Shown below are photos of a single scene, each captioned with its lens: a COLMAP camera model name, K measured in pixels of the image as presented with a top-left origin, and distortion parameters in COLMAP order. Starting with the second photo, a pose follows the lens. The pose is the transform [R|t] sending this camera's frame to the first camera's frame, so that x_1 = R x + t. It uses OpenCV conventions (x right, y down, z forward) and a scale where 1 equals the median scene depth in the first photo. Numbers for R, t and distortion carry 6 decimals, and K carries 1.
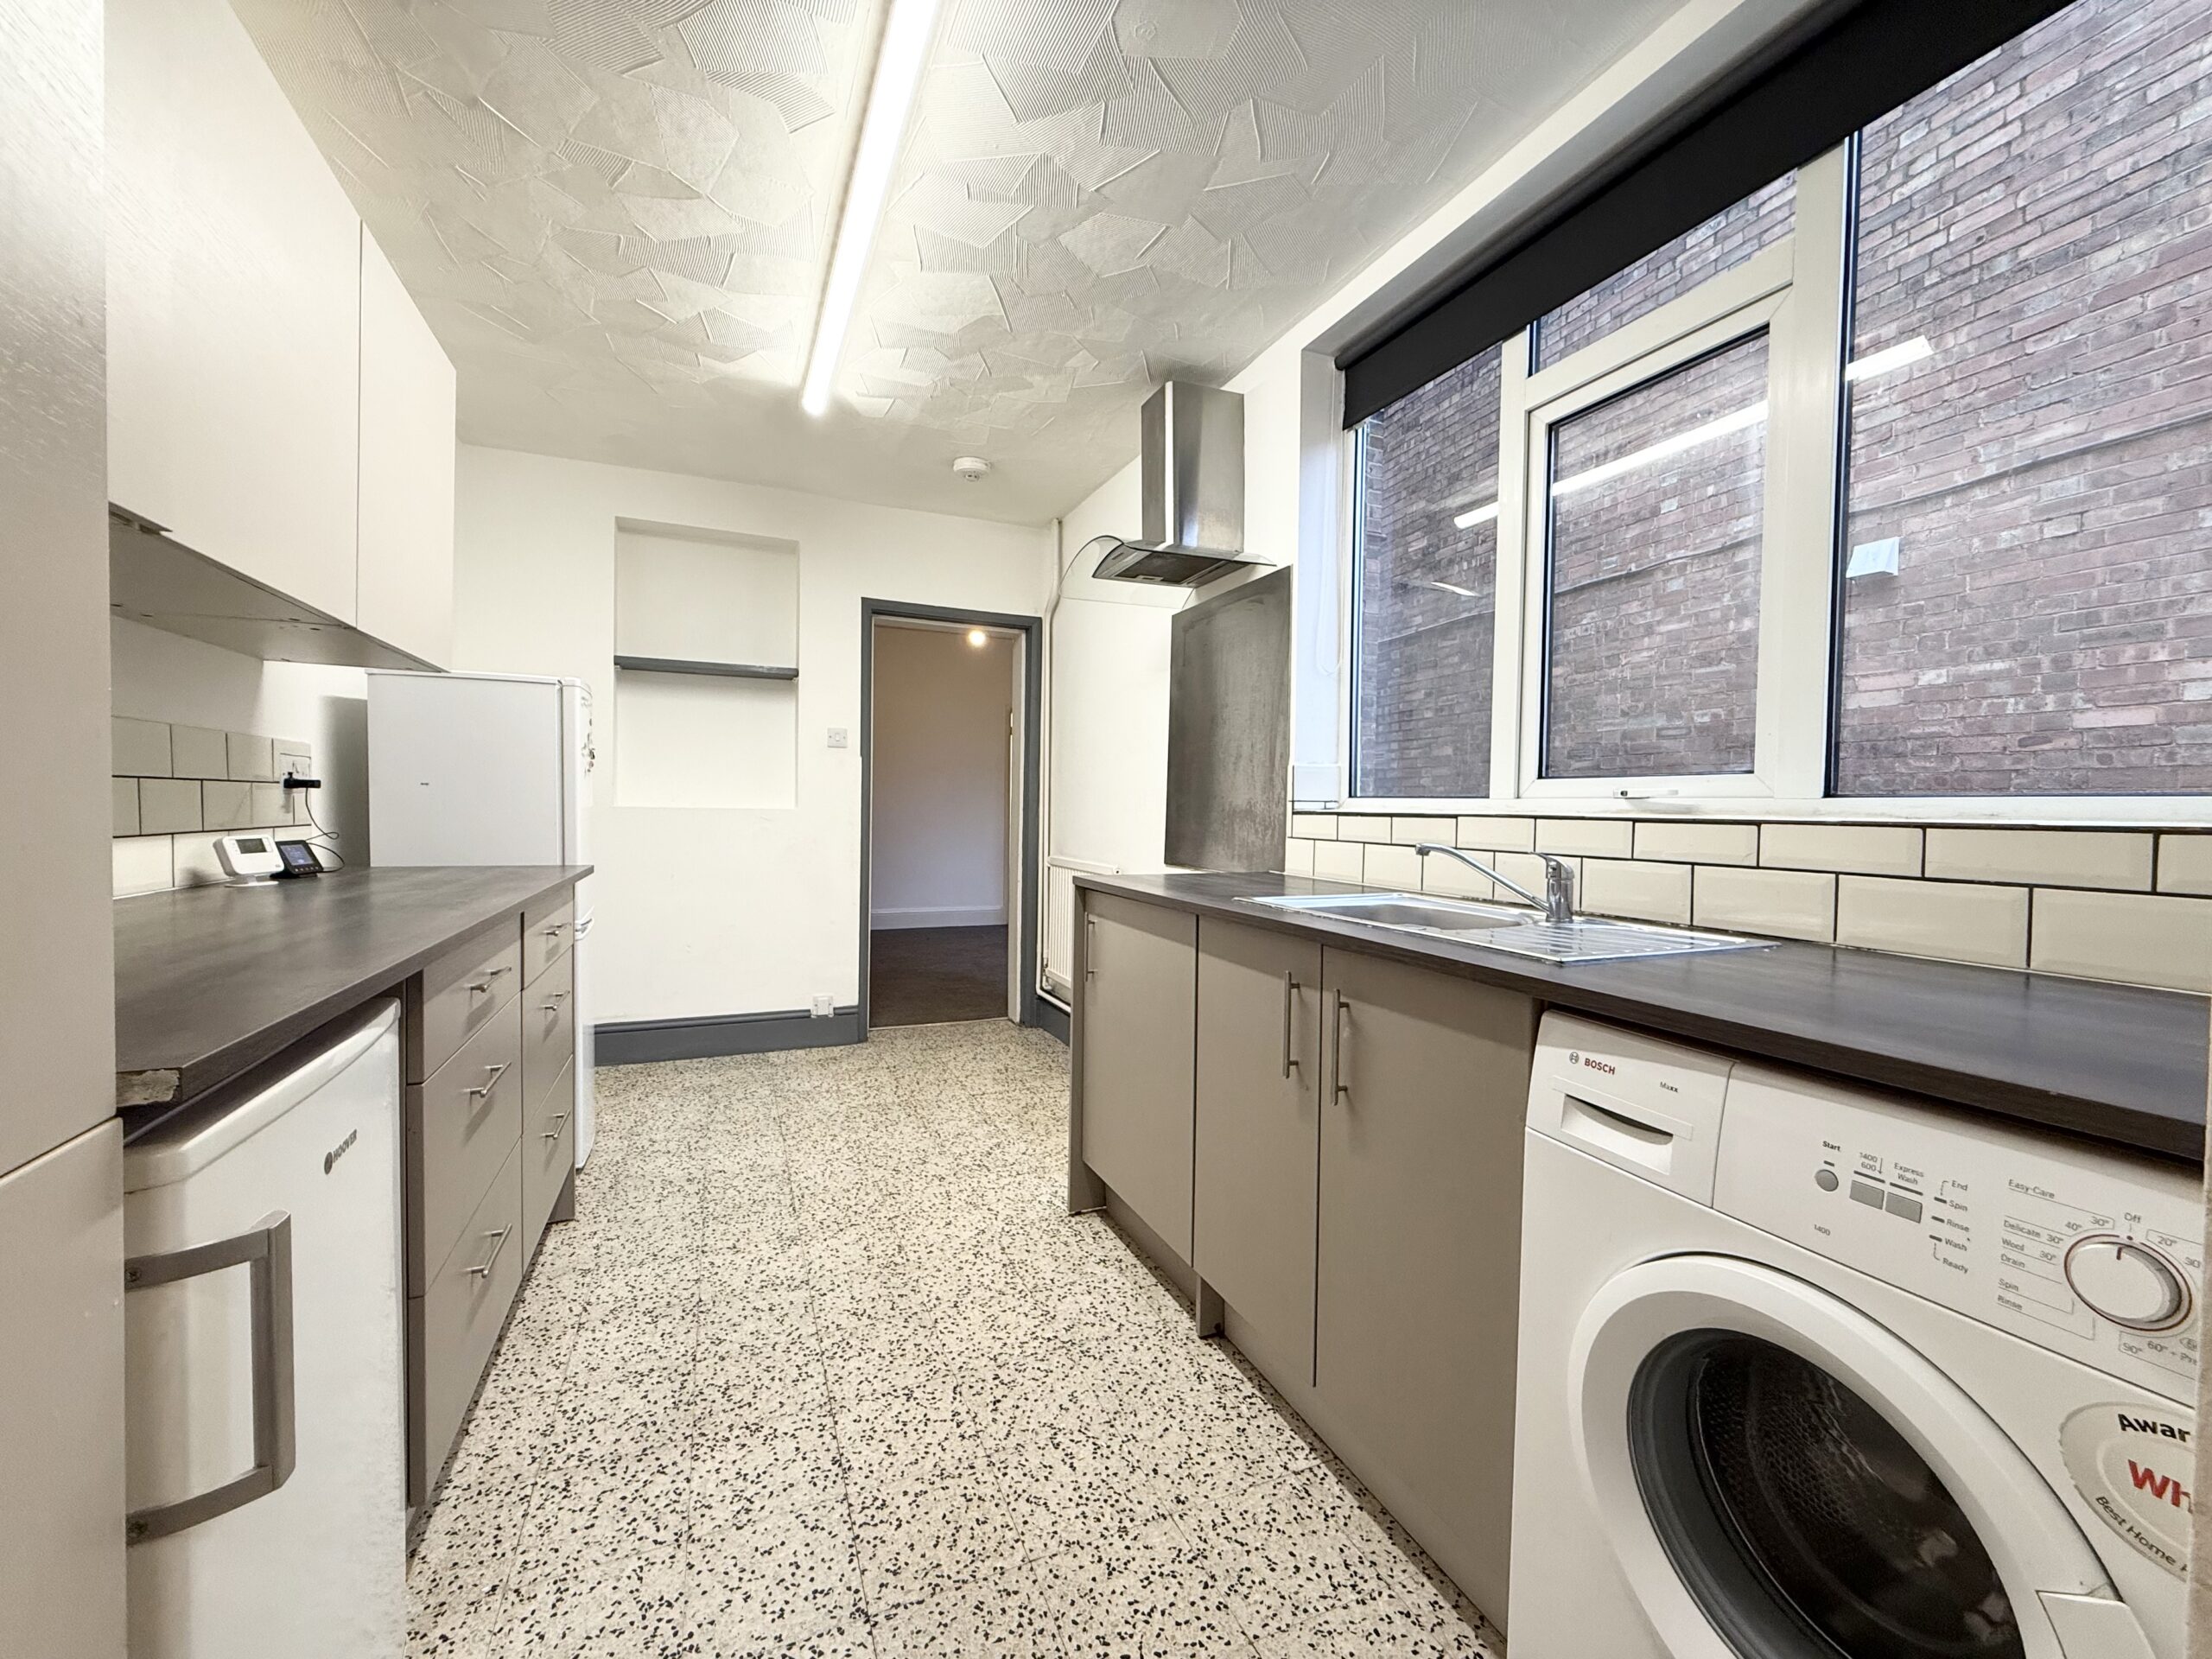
lens RADIAL K [[881.0, 0, 1106.7], [0, 881.0, 833.2], [0, 0, 1]] dist [-0.000301, -0.000247]
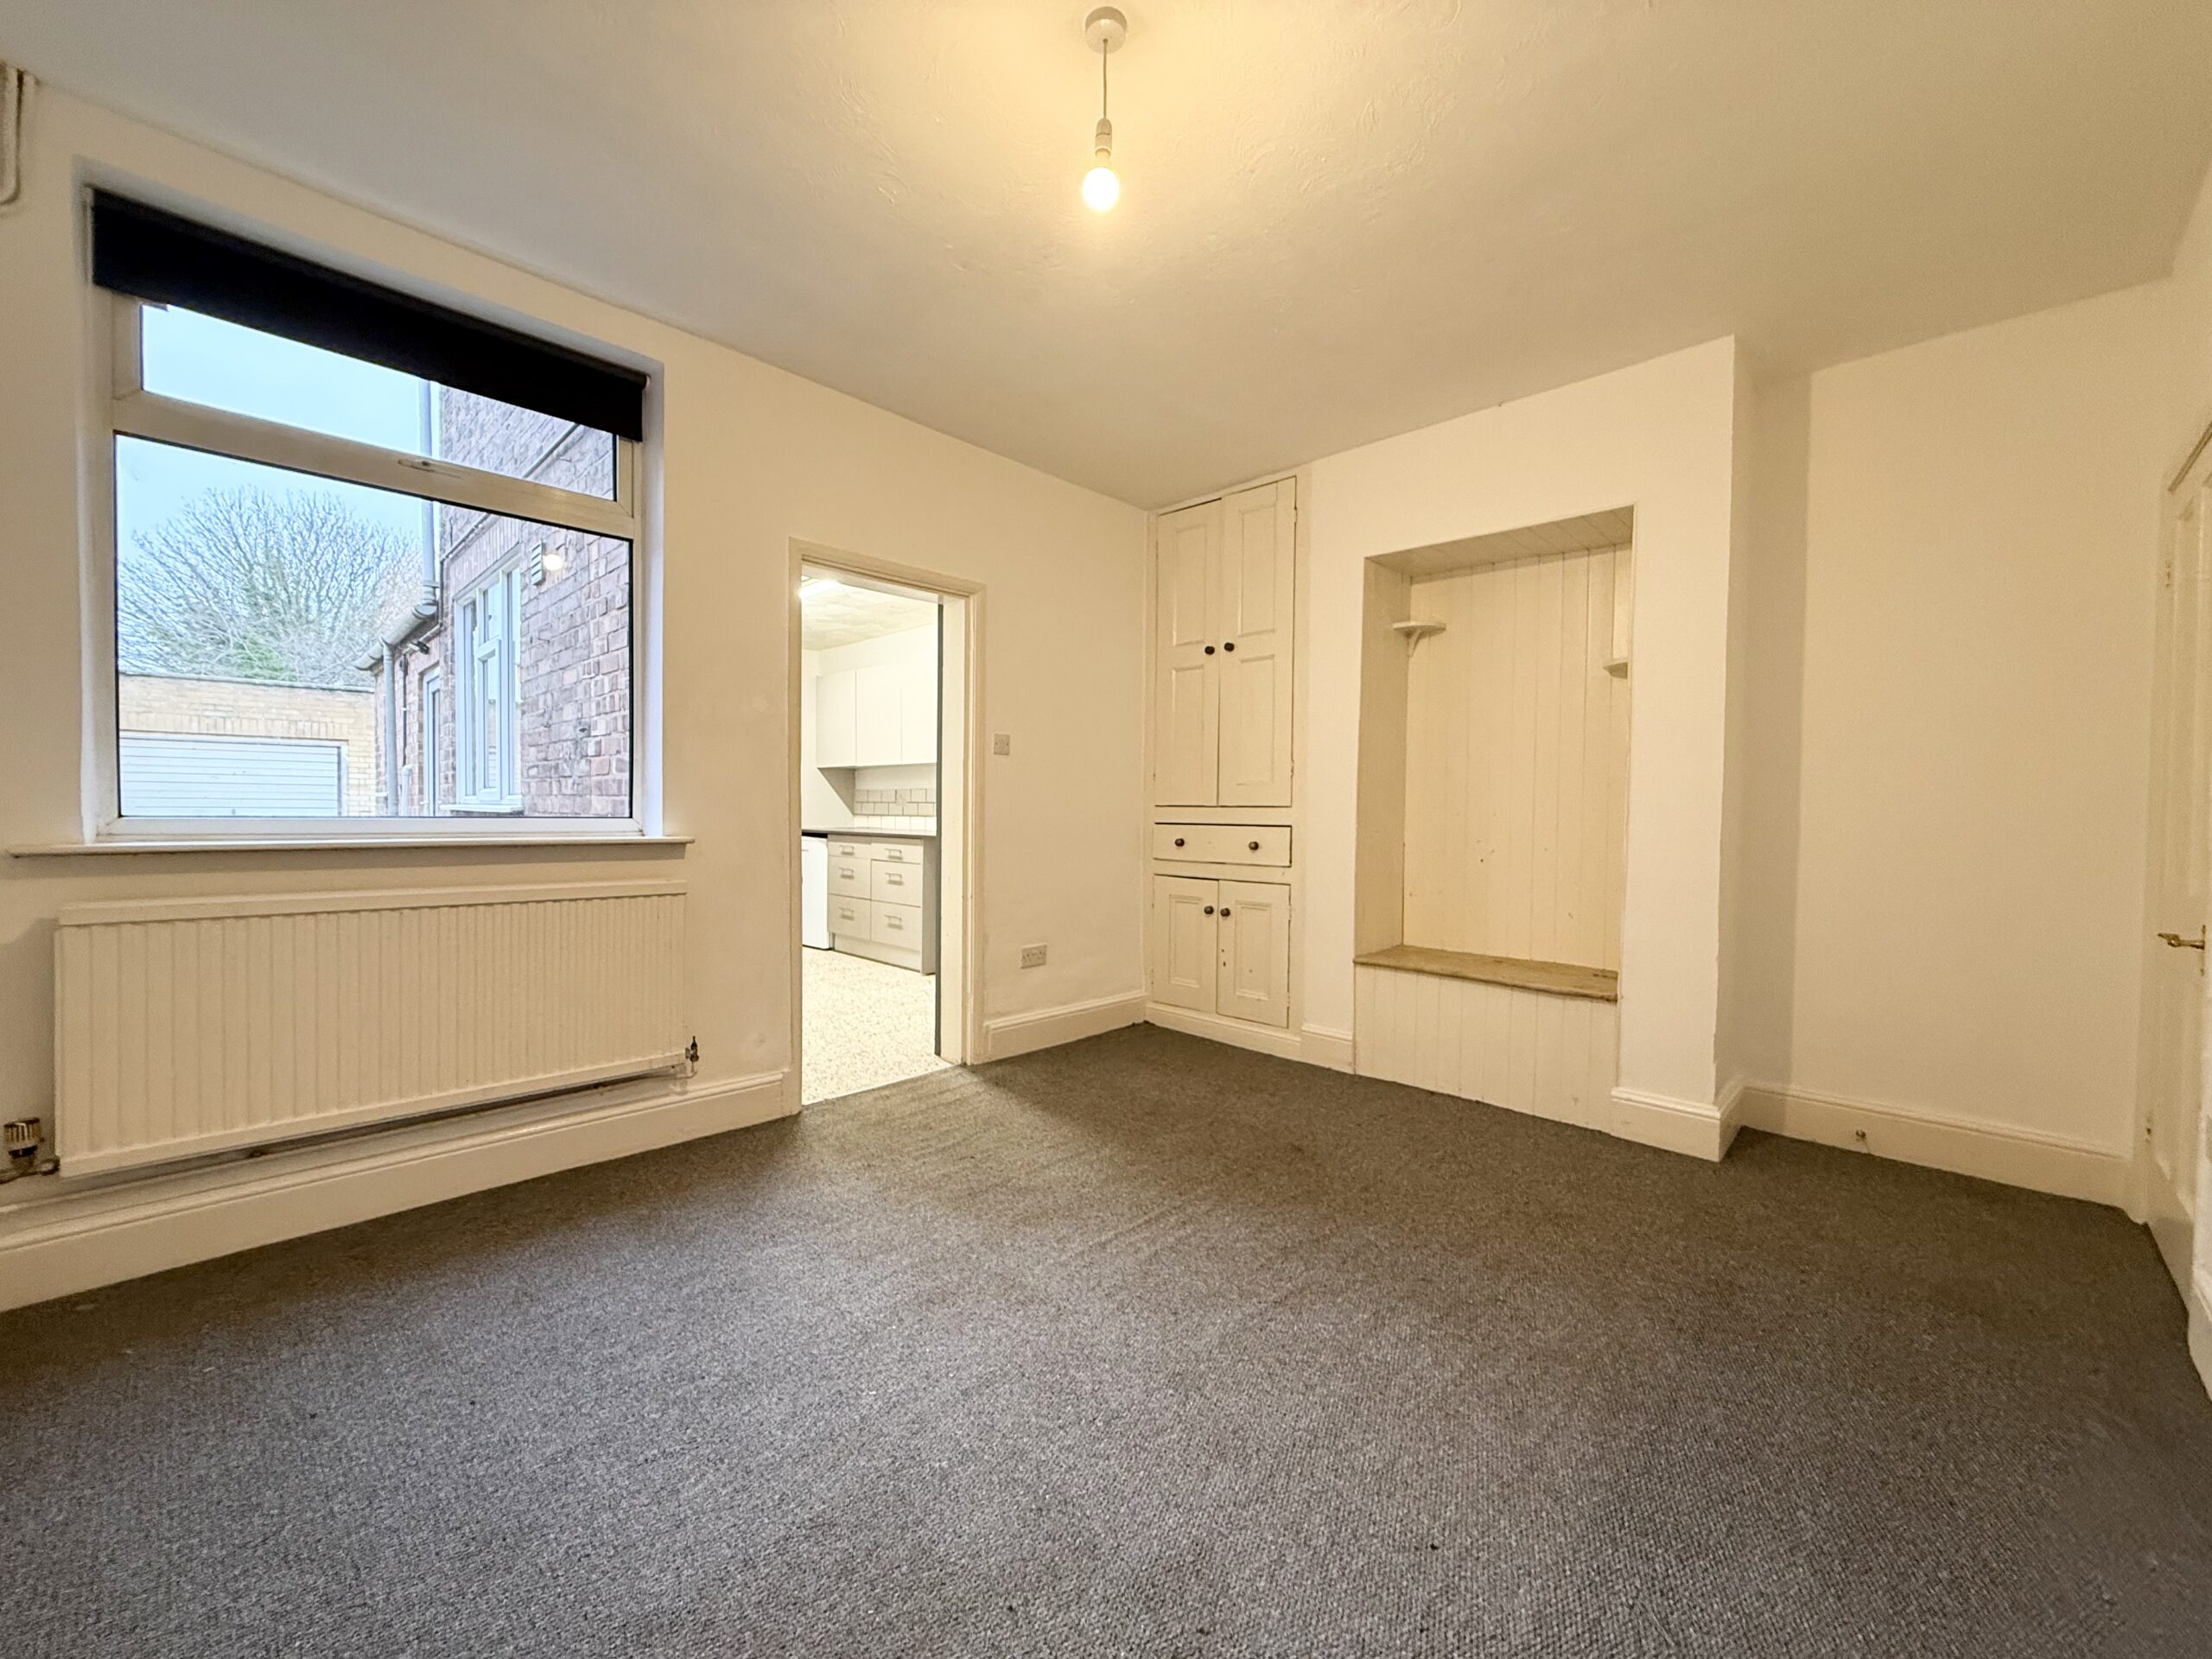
lens RADIAL K [[881.0, 0, 1105.2], [0, 881.0, 831.4], [0, 0, 1]] dist [-0.000301, -0.000247]
pose [[-0.927662, -0.016681, -0.373047, -0.170434], [-0.035921, 0.998355, 0.044685, -0.104218], [0.371688, 0.054852, -0.926736, 3.906968]]
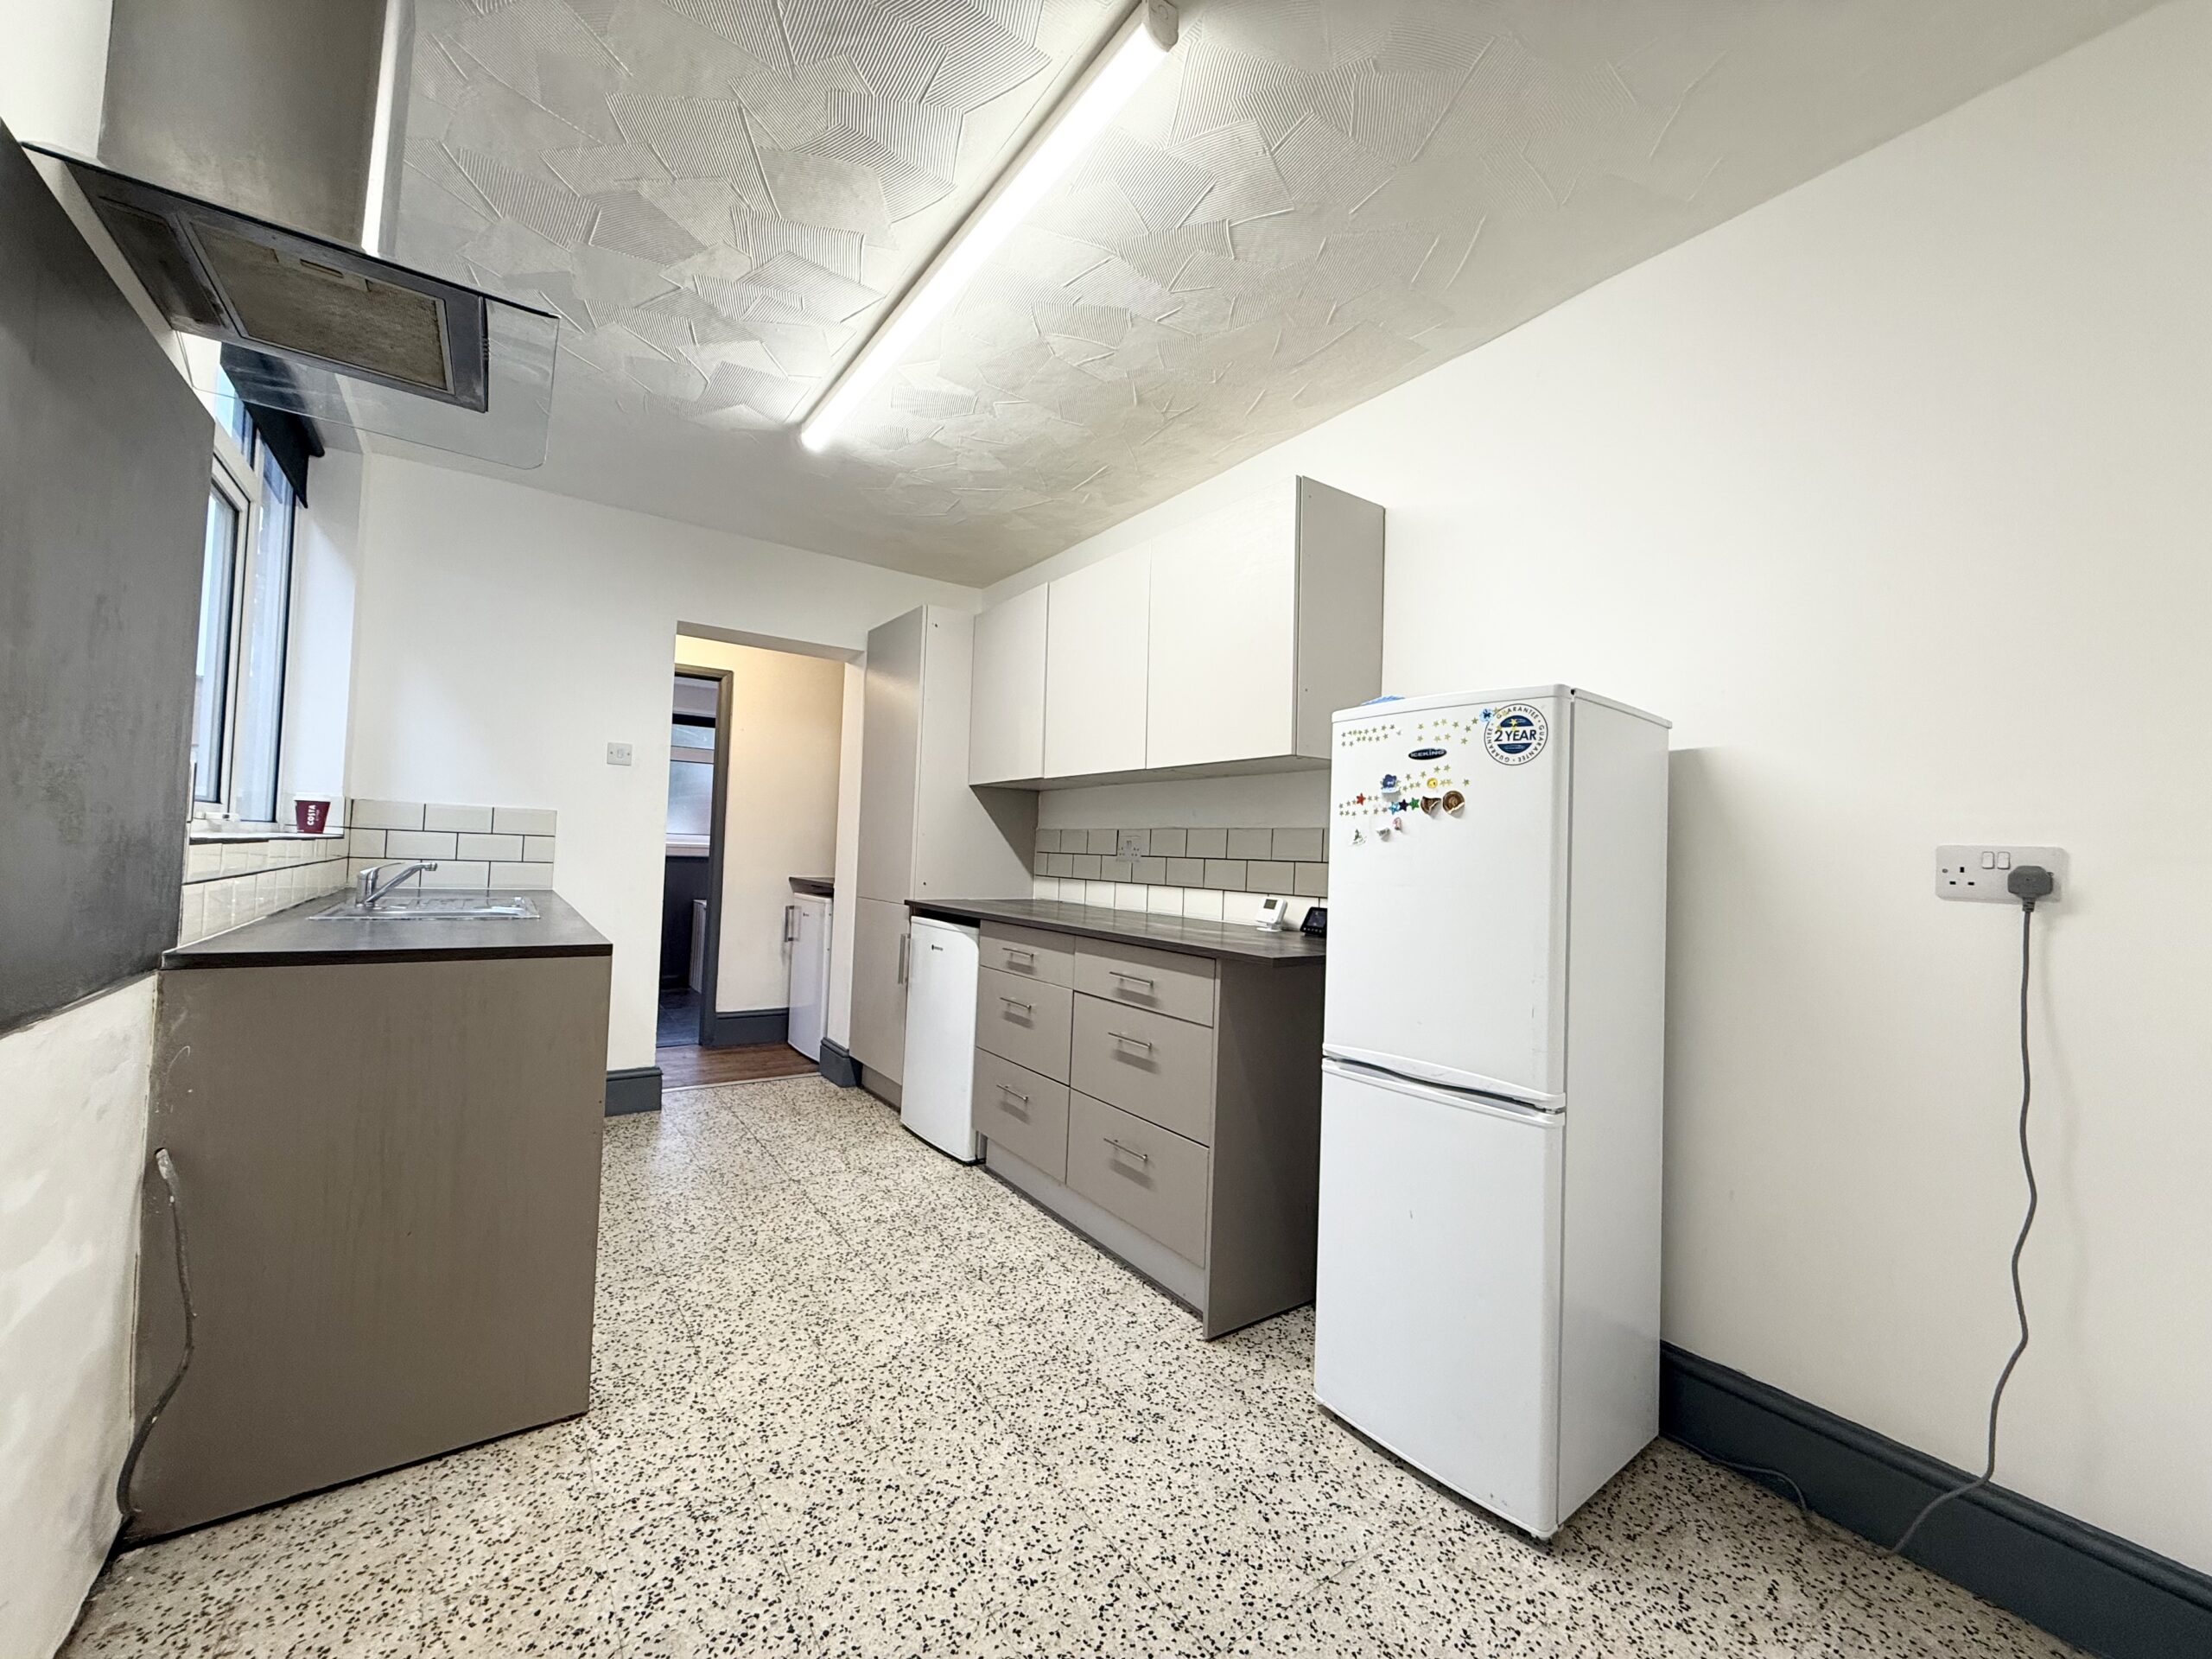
lens RADIAL K [[881.0, 0, 1105.4], [0, 881.0, 824.9], [0, 0, 1]] dist [-0.000301, -0.000247]
pose [[-0.977914, -0.058359, -0.200695, -0.328454], [-0.057606, 0.998293, -0.009598, -0.077432], [0.200912, 0.002176, -0.979607, 2.059538]]
